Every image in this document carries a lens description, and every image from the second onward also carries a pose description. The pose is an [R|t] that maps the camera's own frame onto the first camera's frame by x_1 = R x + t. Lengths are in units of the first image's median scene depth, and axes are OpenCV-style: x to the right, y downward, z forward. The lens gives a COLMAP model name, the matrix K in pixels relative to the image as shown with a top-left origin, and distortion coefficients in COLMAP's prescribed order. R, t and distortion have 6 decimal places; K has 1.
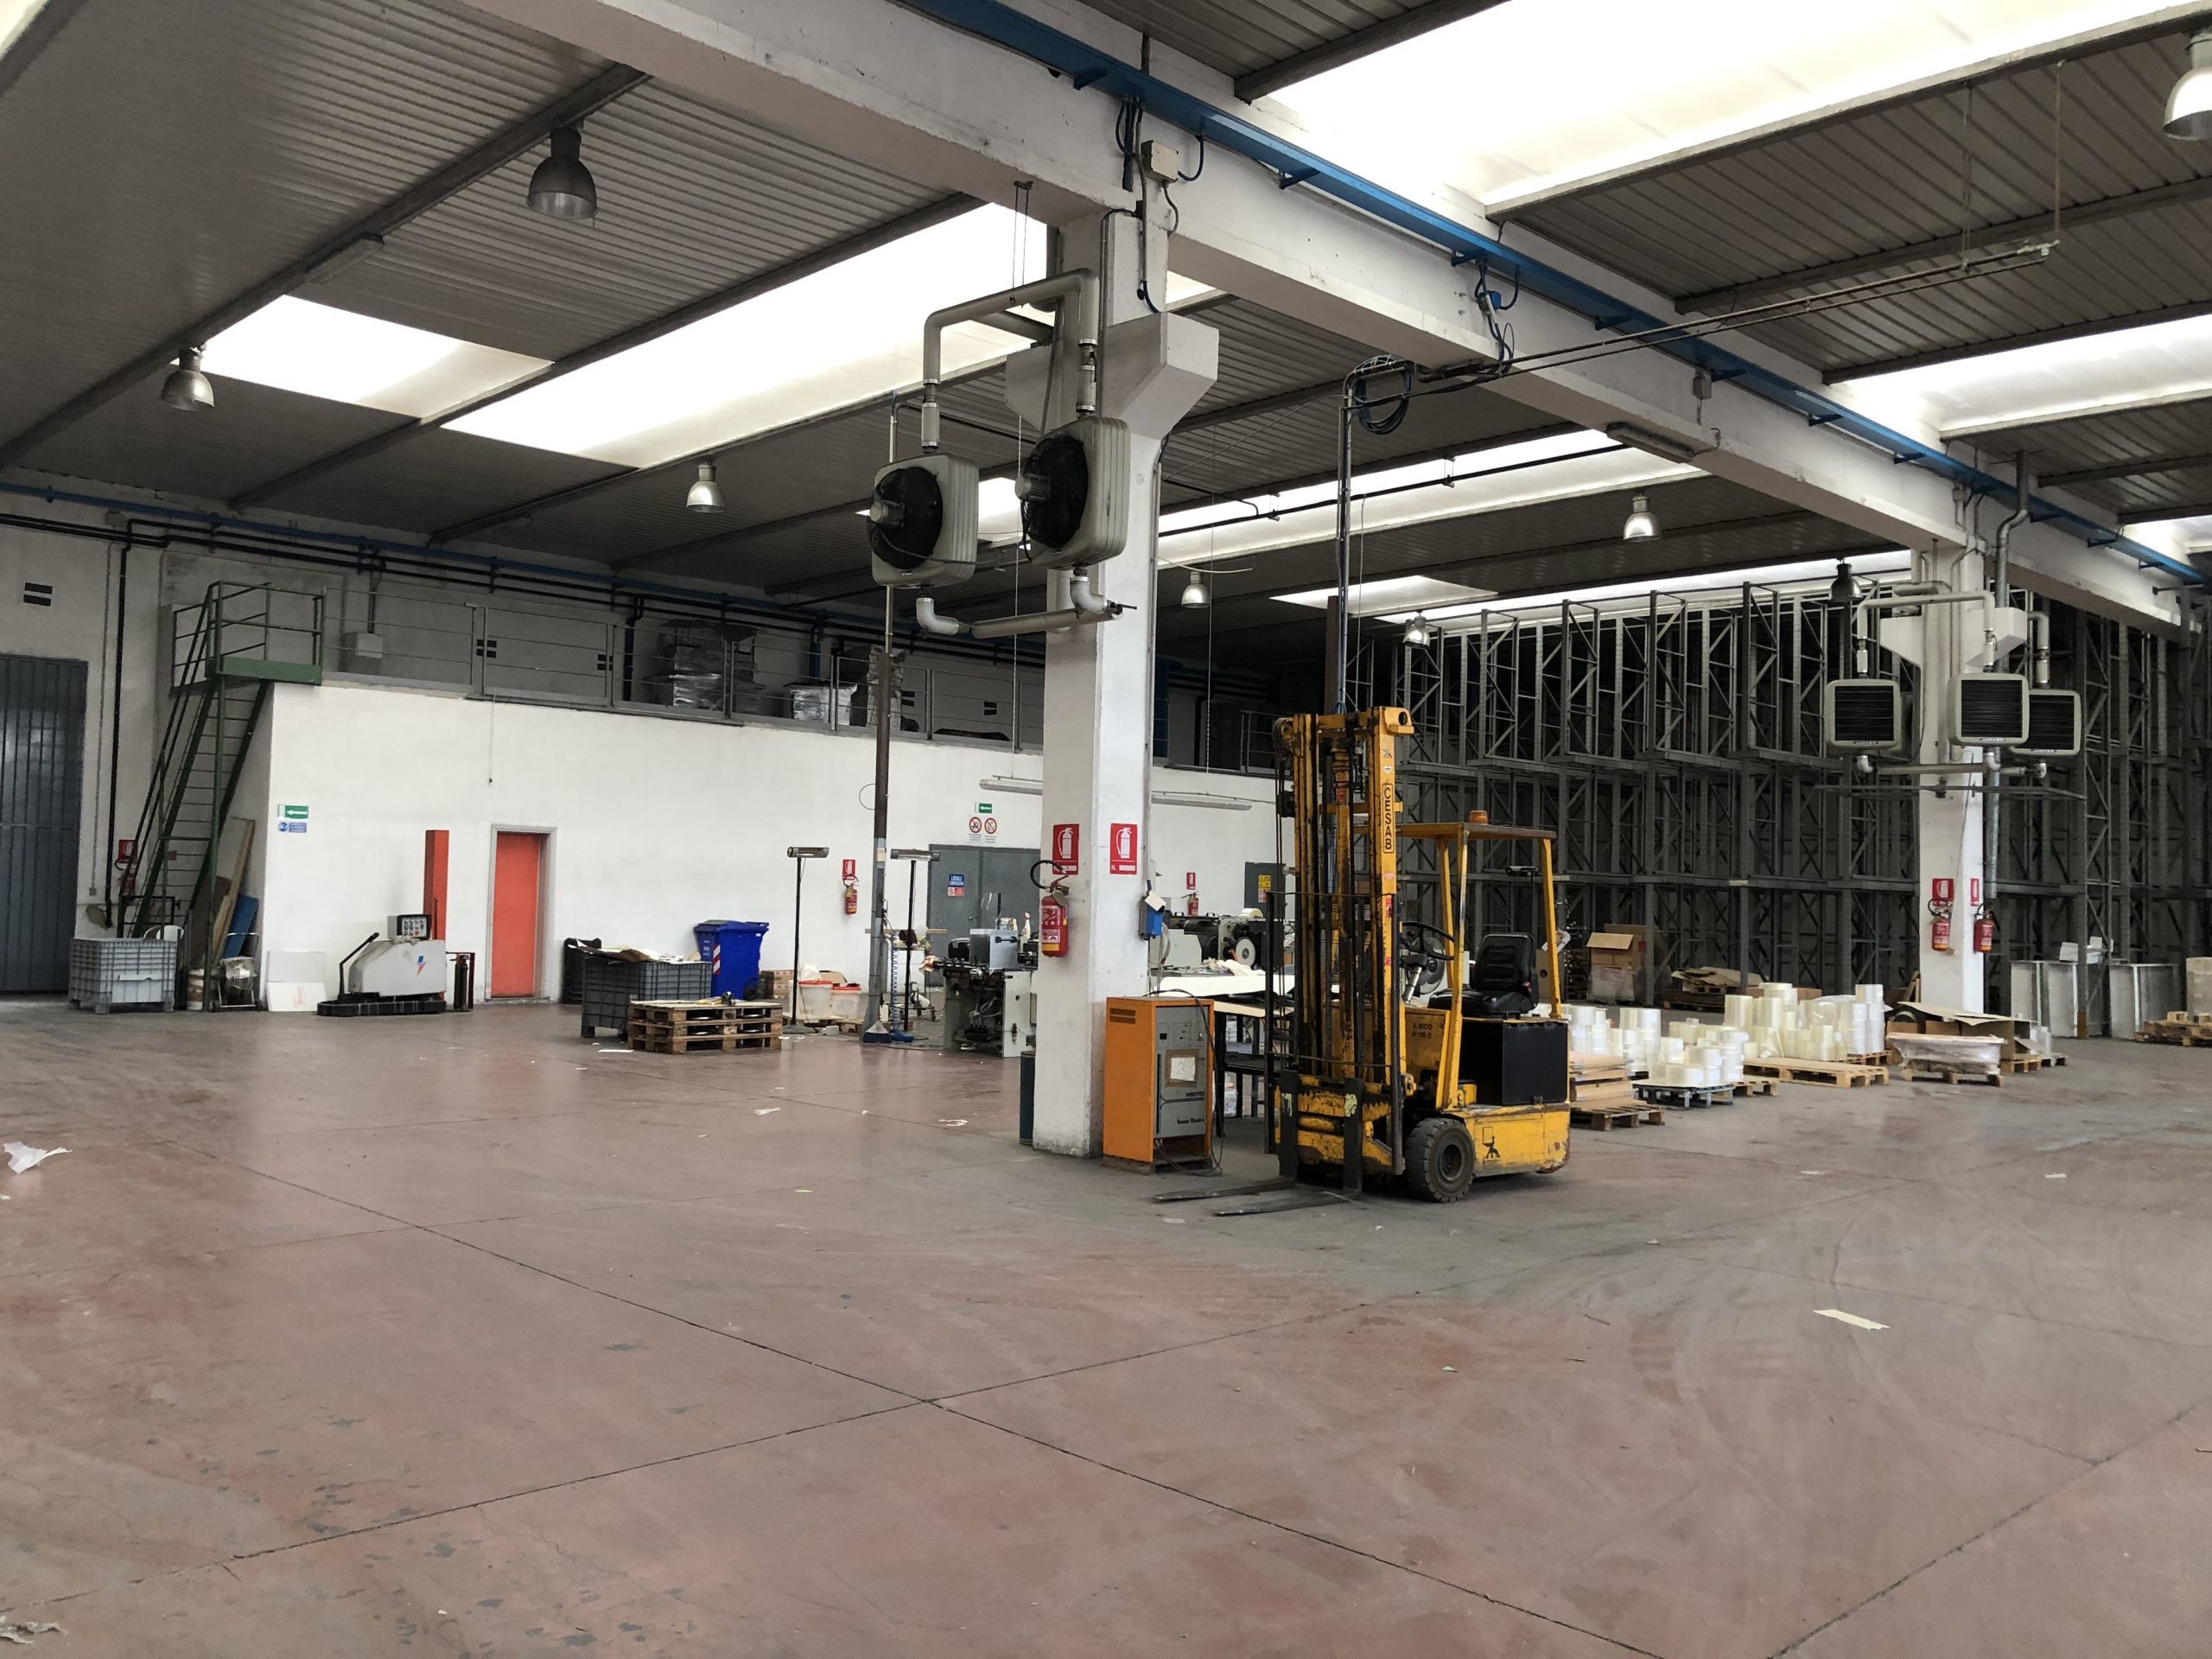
lens RADIAL K [[1819.4, 0, 1067.4], [0, 1819.4, 810.6], [0, 0, 1]] dist [0.049102, -0.054220]
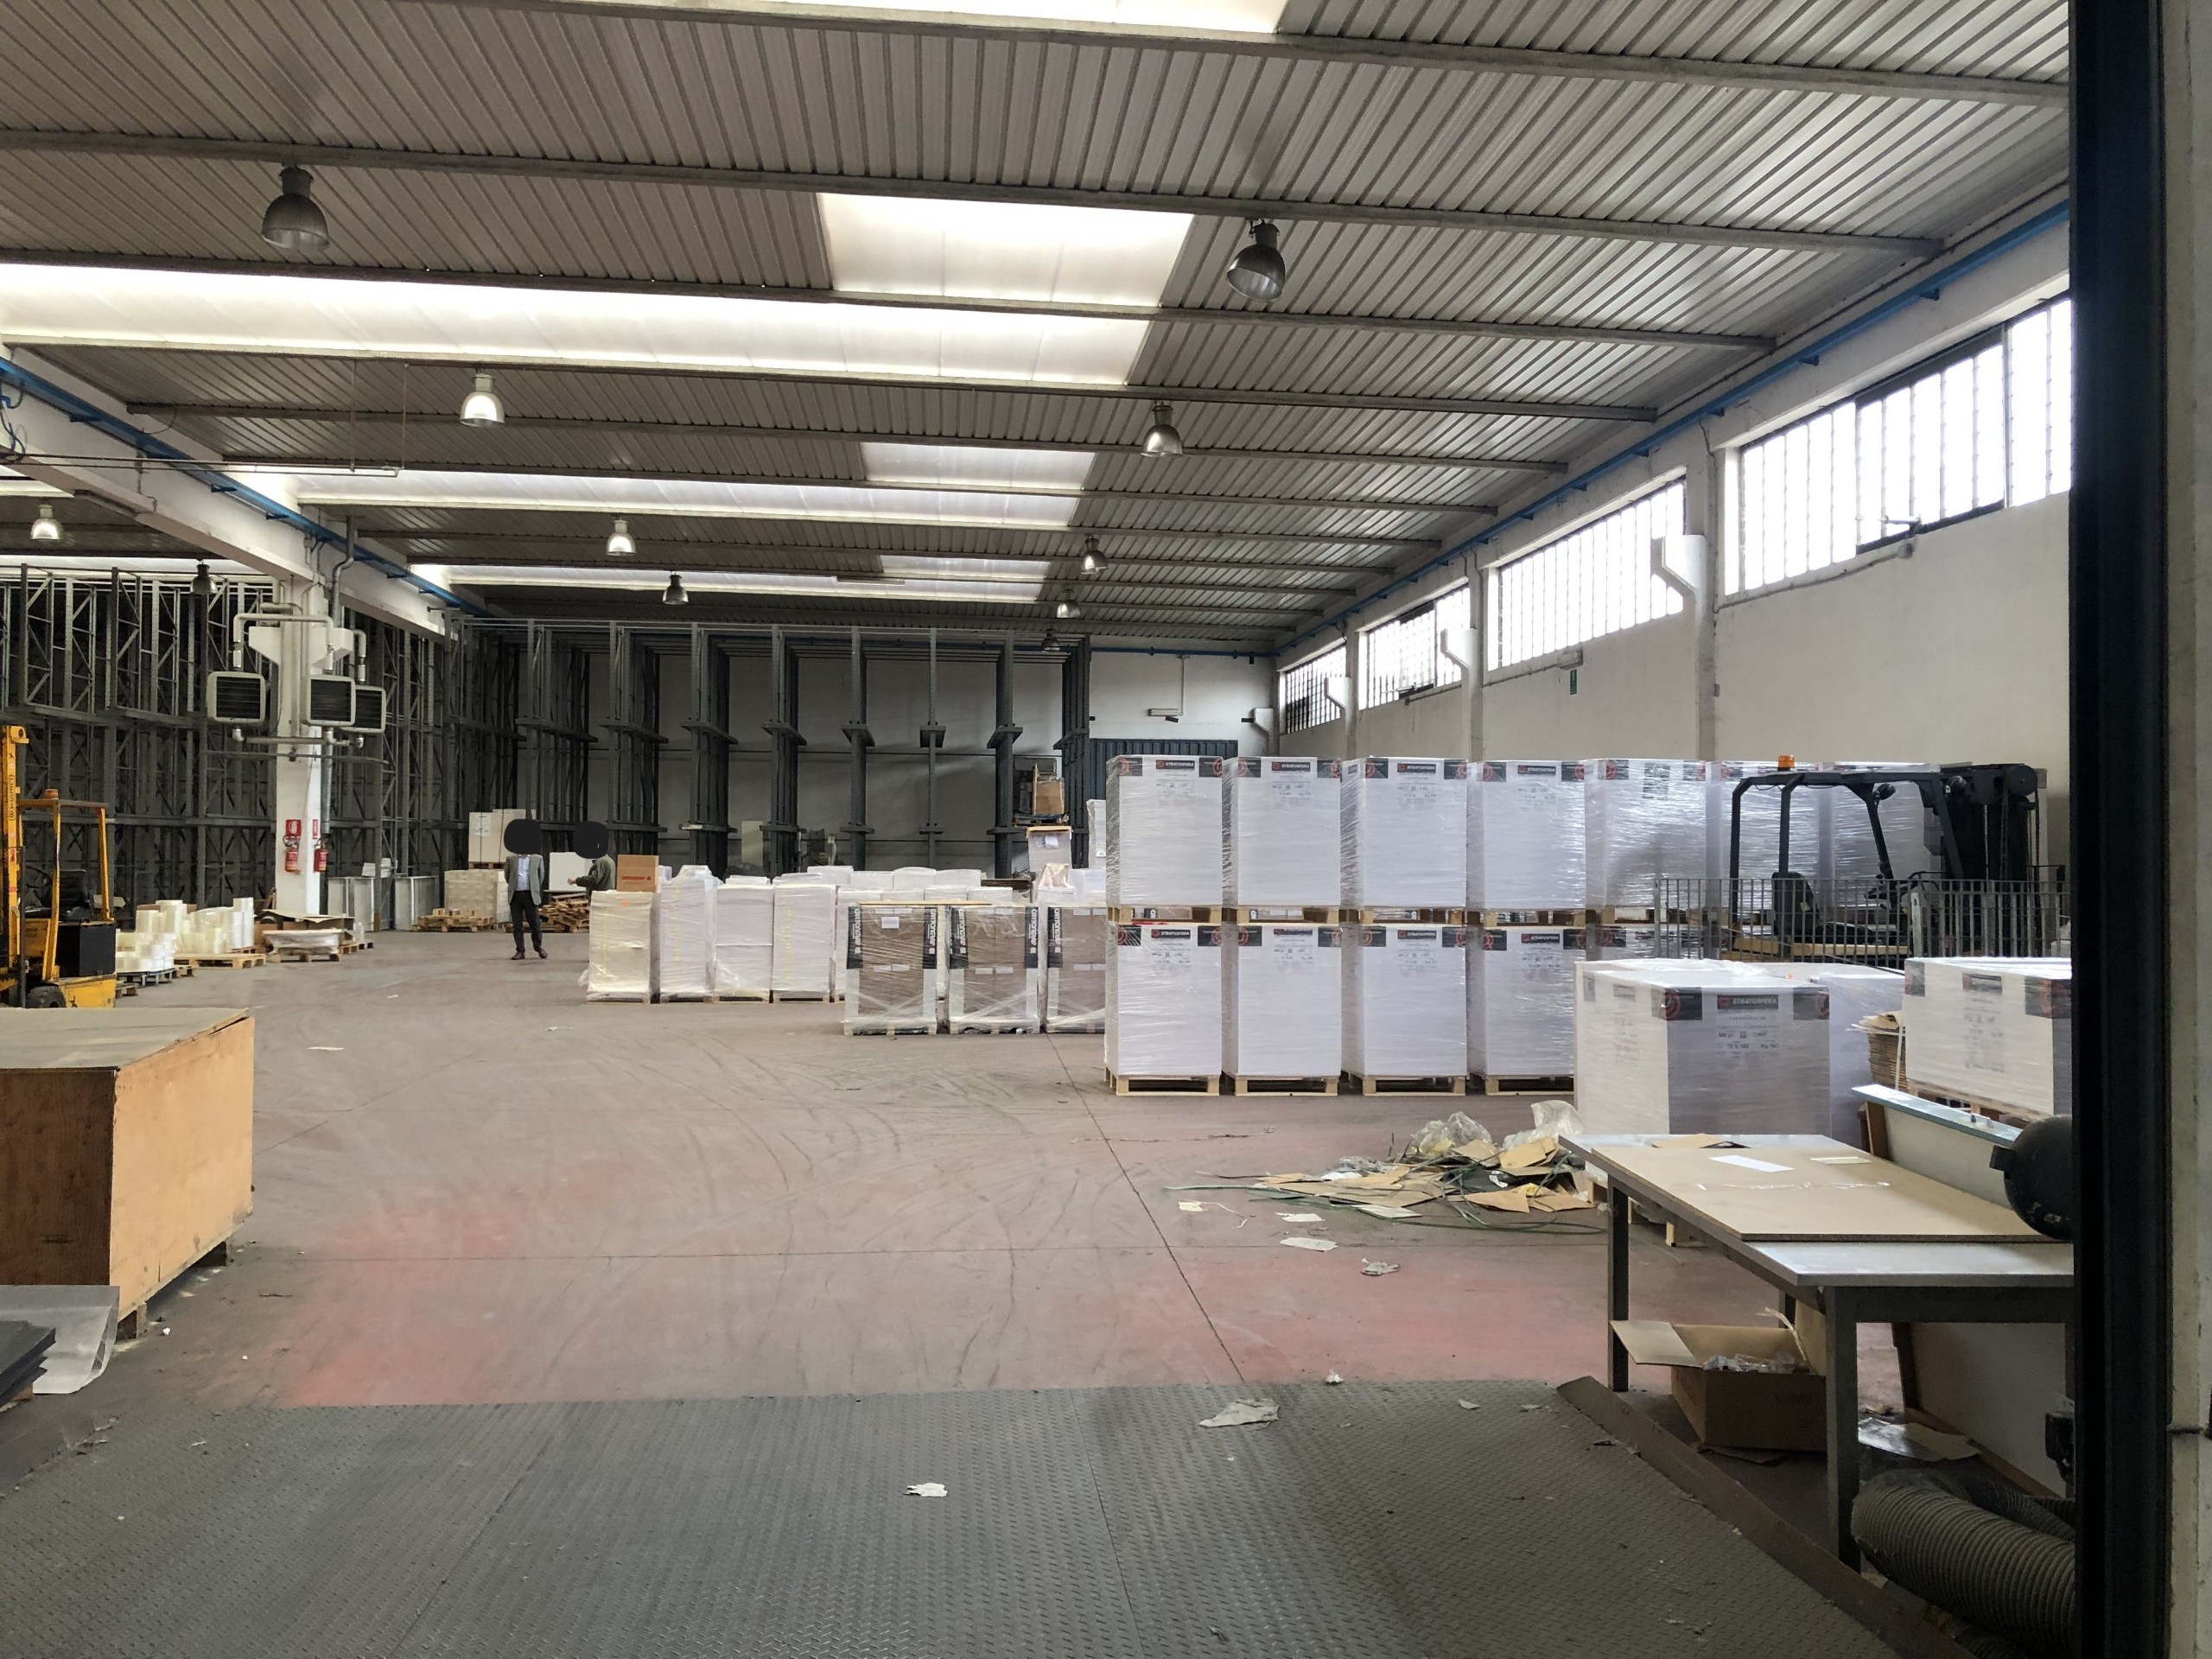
lens RADIAL K [[1819.4, 0, 1091.2], [0, 1819.4, 793.6], [0, 0, 1]] dist [0.049102, -0.054220]
pose [[0.624598, 0.000990, 0.780946, -0.227781], [-0.026482, 0.999451, 0.019914, -0.026275], [-0.780497, -0.033119, 0.624281, -0.335132]]
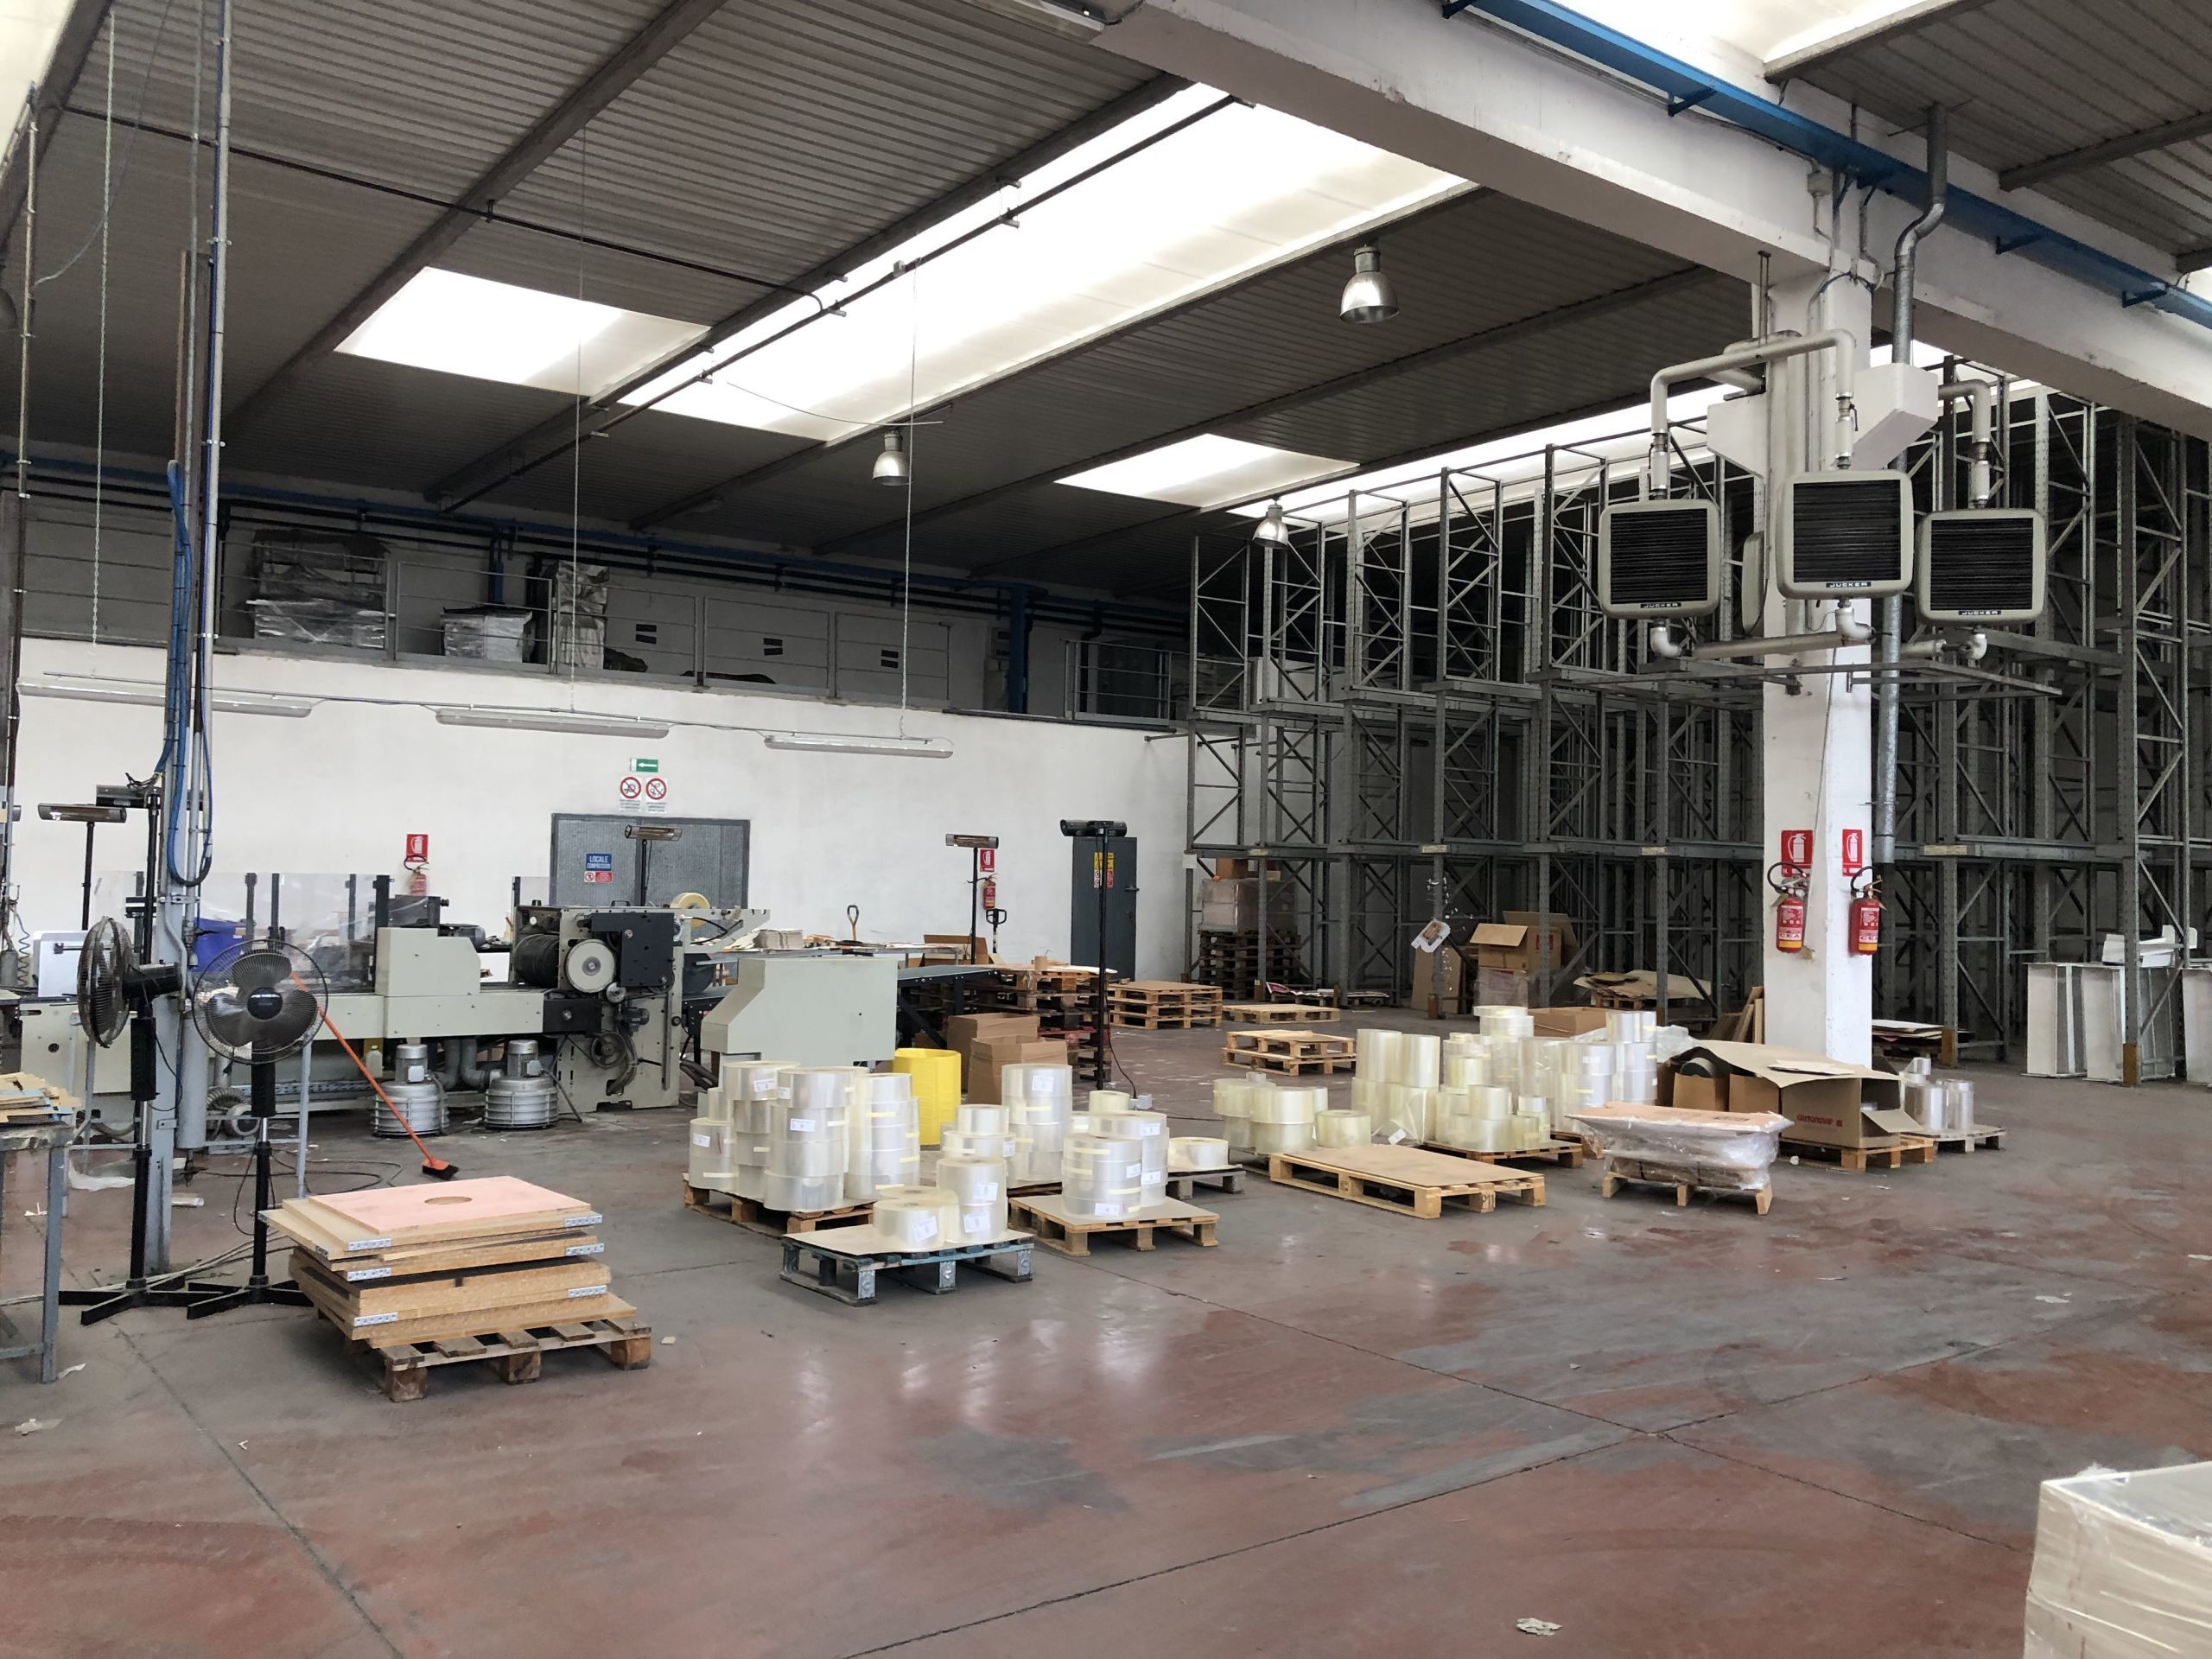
lens RADIAL K [[1819.4, 0, 1100.6], [0, 1819.4, 807.9], [0, 0, 1]] dist [0.049102, -0.054220]
pose [[0.990696, -0.015232, -0.135237, 0.331847], [0.016154, 0.999853, 0.005723, 0.022352], [0.135130, -0.007854, 0.990797, 0.378606]]
